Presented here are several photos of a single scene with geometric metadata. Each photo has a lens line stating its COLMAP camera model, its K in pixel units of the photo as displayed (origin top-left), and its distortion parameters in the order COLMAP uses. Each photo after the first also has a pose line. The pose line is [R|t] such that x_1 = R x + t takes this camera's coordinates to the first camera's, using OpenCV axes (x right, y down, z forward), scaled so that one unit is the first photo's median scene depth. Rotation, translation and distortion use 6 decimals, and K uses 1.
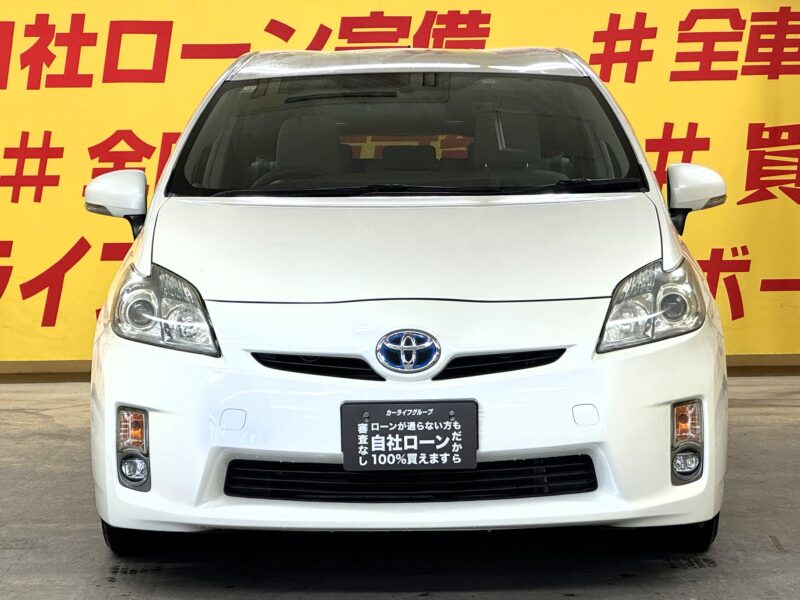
lens RADIAL K [[2349.2, 0, 399.0], [0, 2349.2, 302.5], [0, 0, 1]] dist [0.074802, 0.000000]
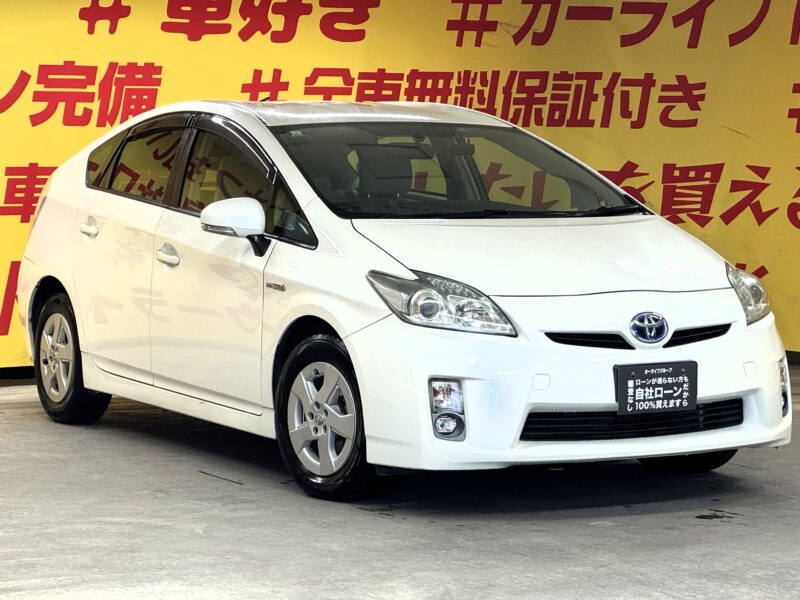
lens RADIAL K [[2349.2, 0, 436.1], [0, 2349.2, 292.8], [0, 0, 1]] dist [0.074802, 0.000000]
pose [[0.863604, -0.018288, 0.503839, -0.653910], [0.027358, 0.999569, -0.010611, 0.009085], [-0.503428, 0.022948, 0.863732, -0.116107]]
